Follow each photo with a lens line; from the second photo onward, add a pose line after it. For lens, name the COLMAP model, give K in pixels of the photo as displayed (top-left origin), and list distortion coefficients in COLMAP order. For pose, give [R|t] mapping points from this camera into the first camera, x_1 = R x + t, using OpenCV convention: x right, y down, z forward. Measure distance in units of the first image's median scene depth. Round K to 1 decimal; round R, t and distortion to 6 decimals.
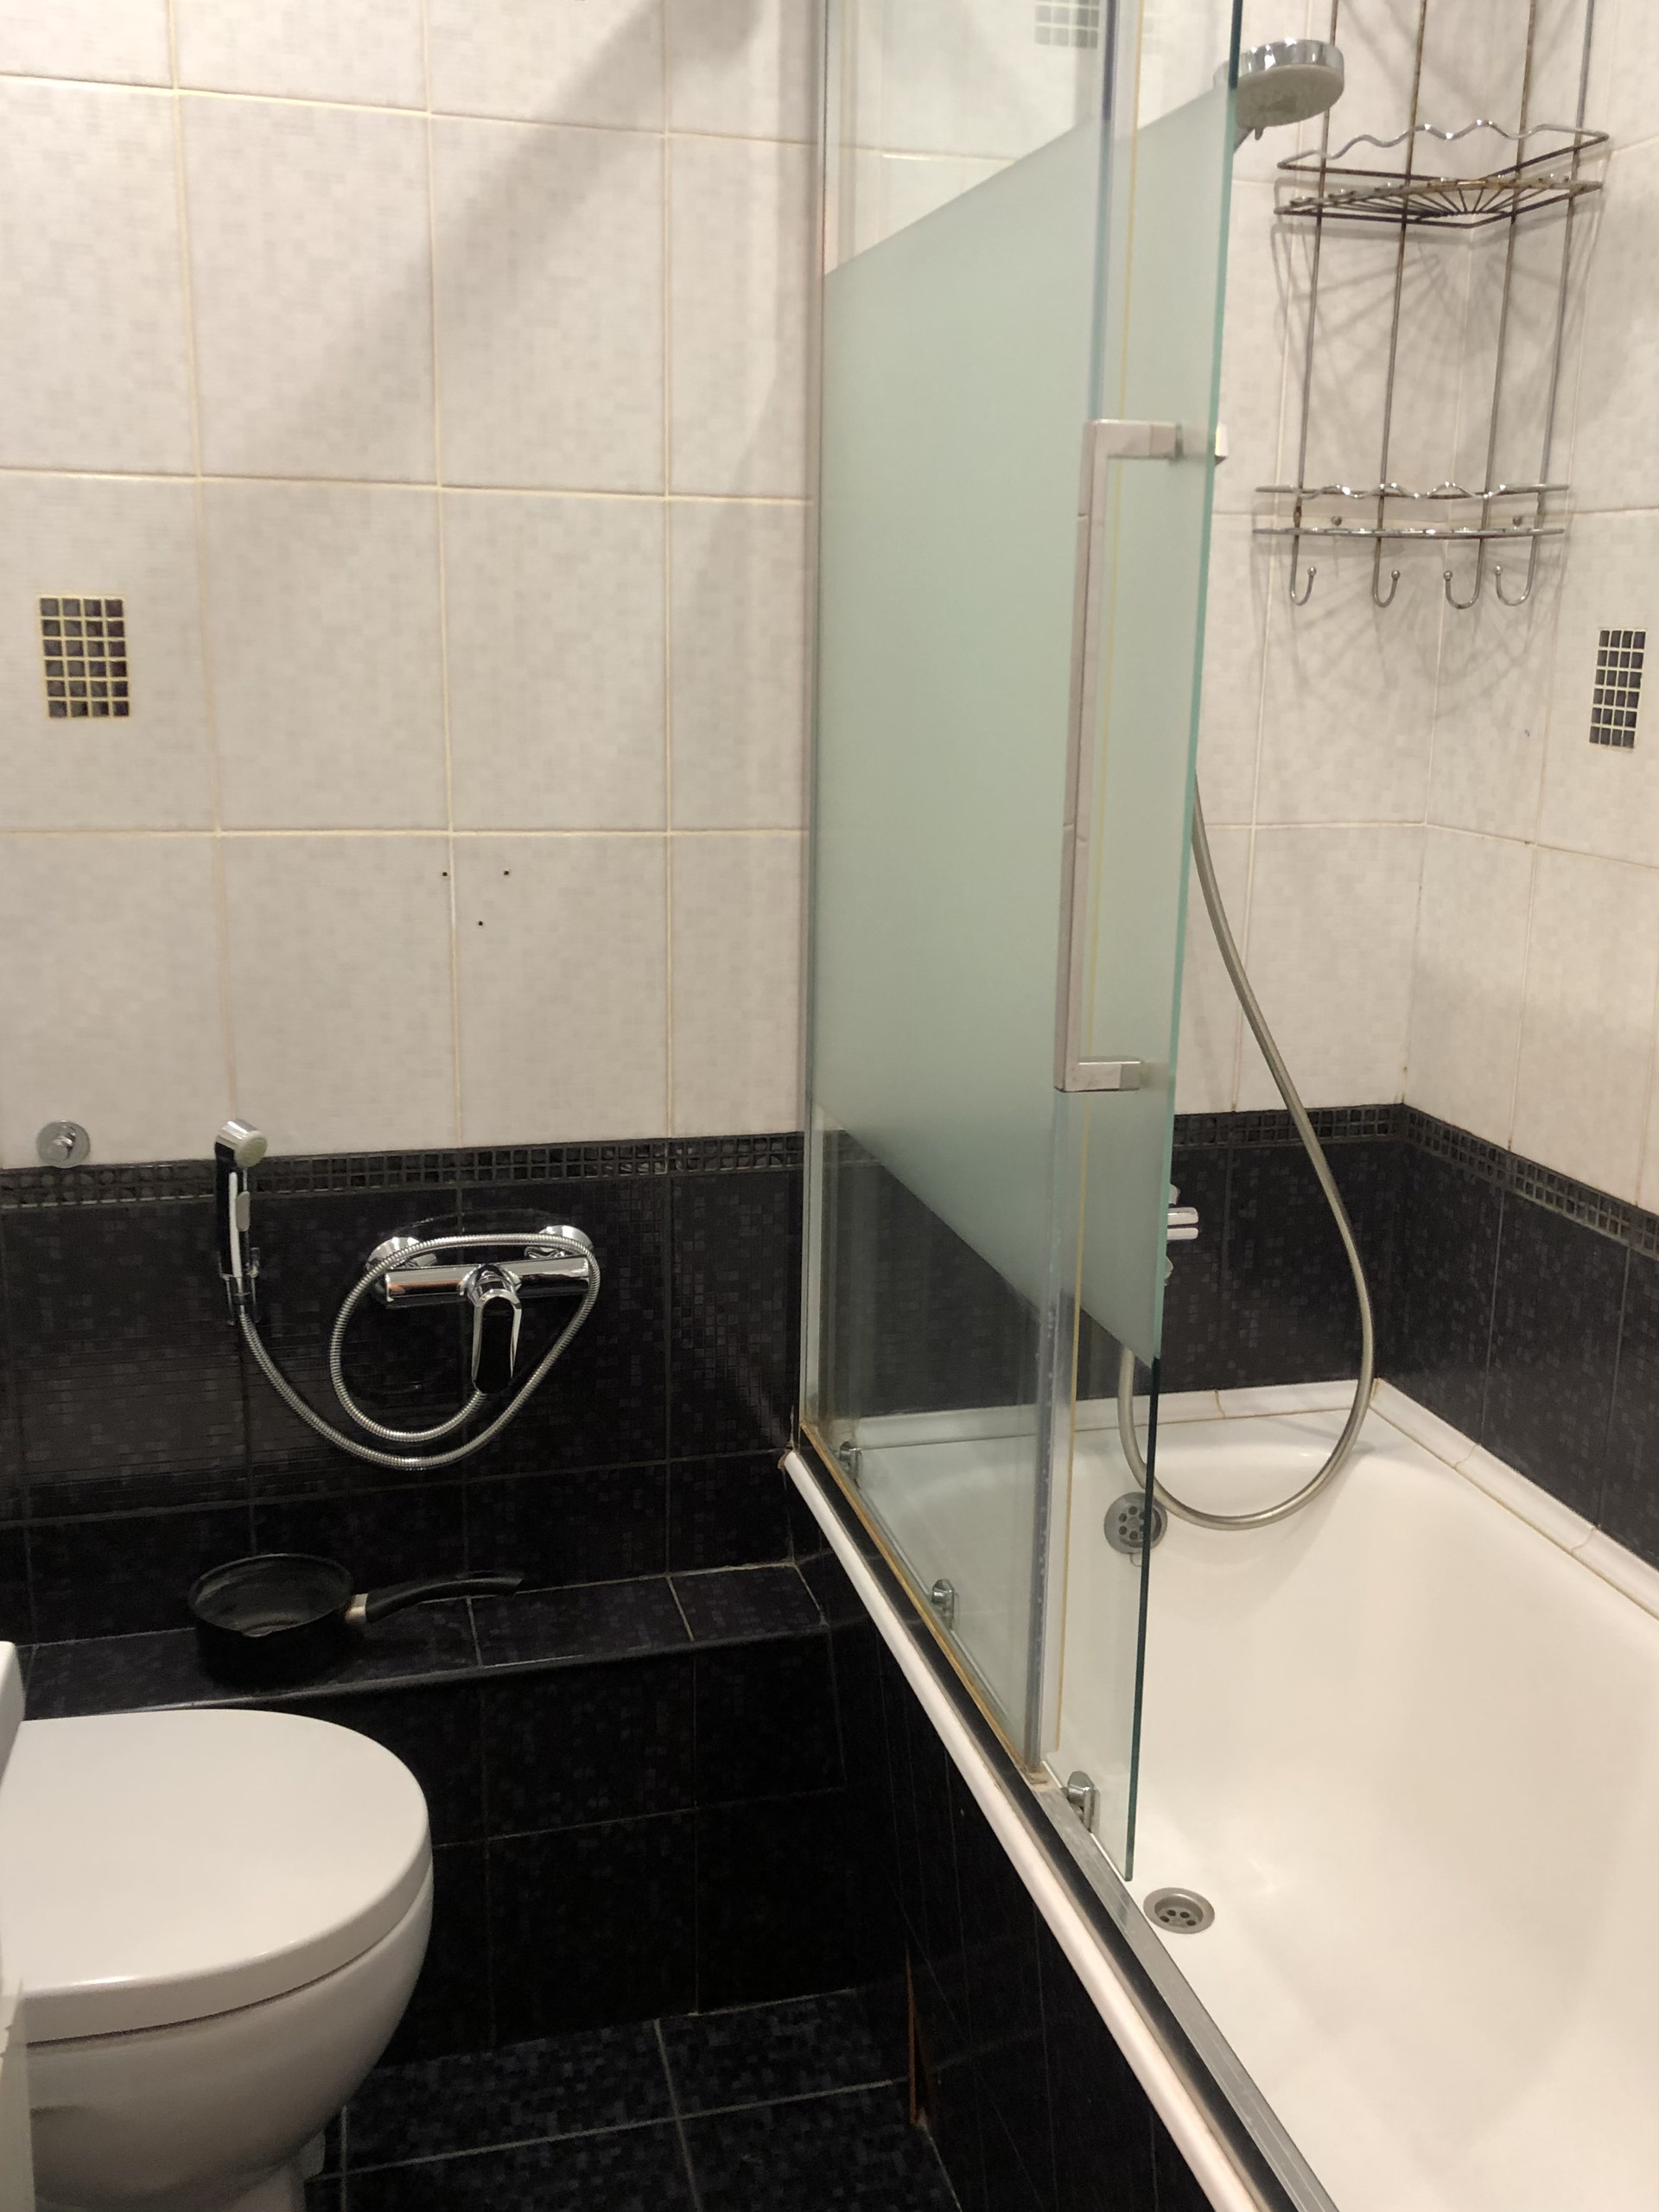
lens RADIAL K [[1849.7, 0, 829.5], [0, 1849.7, 1106.0], [0, 0, 1]] dist [0.093492, -0.261687]
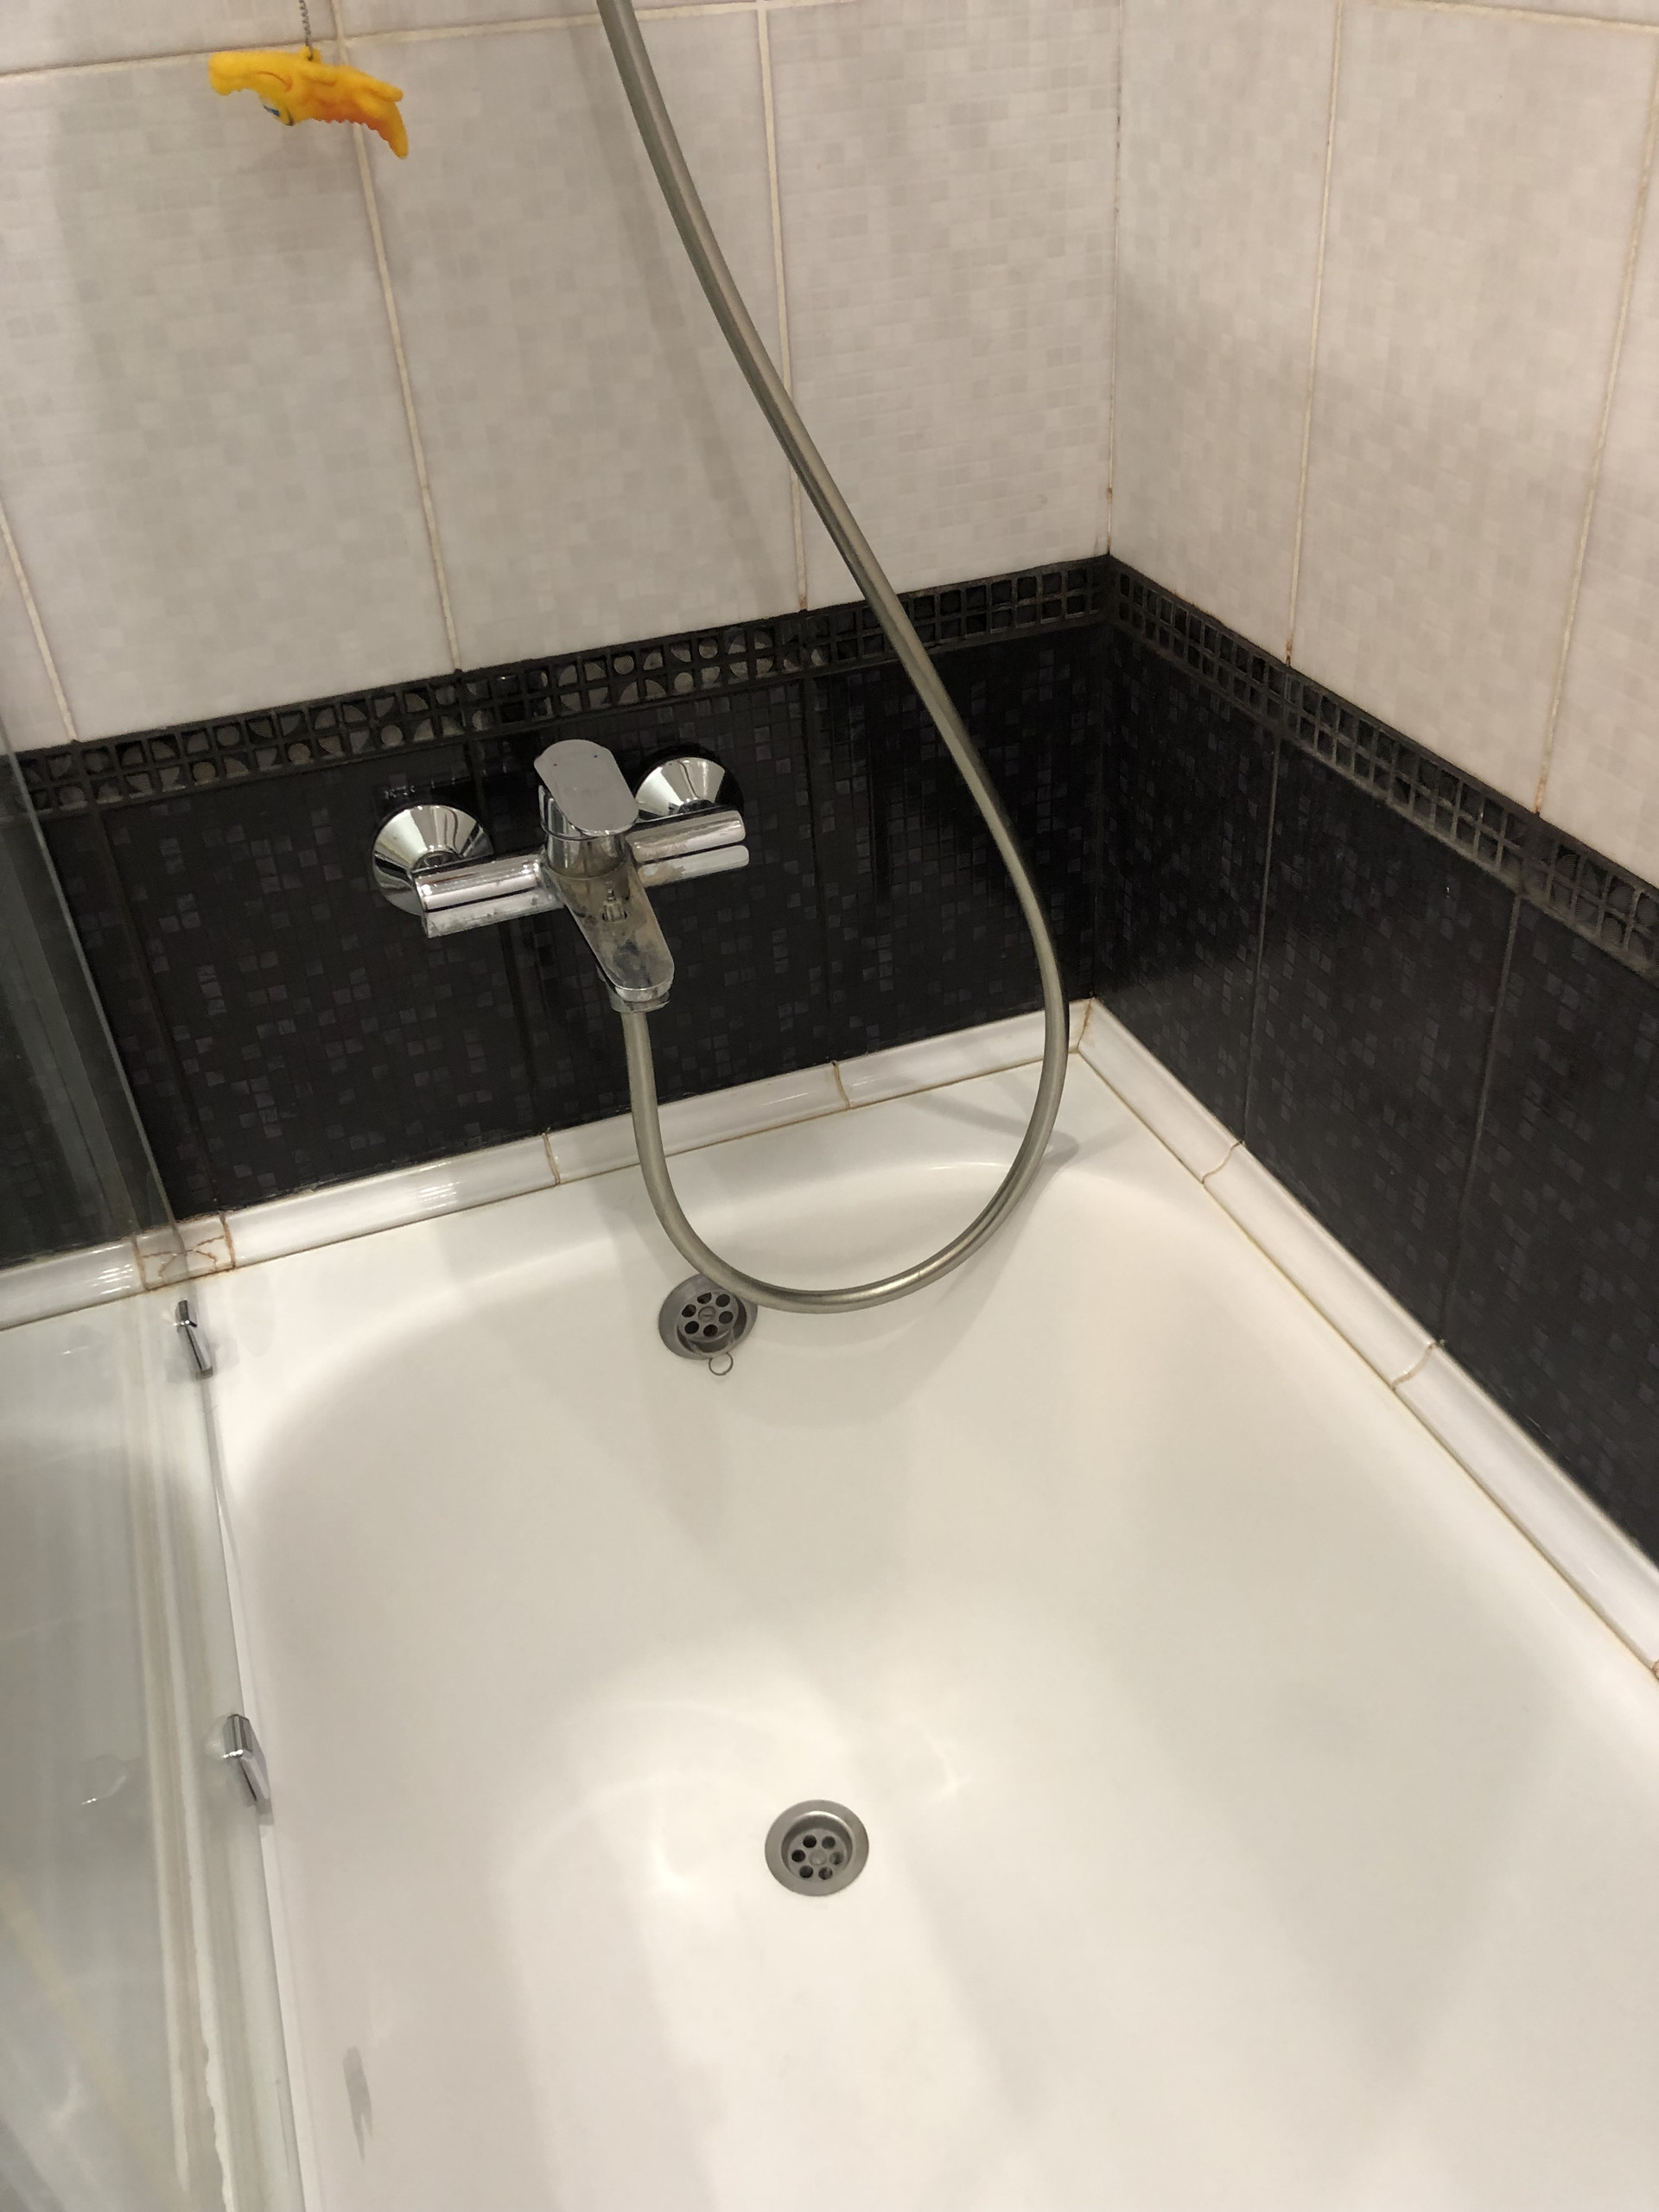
lens RADIAL K [[1812.3, 0, 840.9], [0, 1812.3, 1115.3], [0, 0, 1]] dist [0.004750, -0.005442]
pose [[0.988442, -0.129140, 0.079400, 0.172375], [0.092139, 0.927686, 0.361813, -0.053017], [-0.120383, -0.350316, 0.928863, 0.467229]]
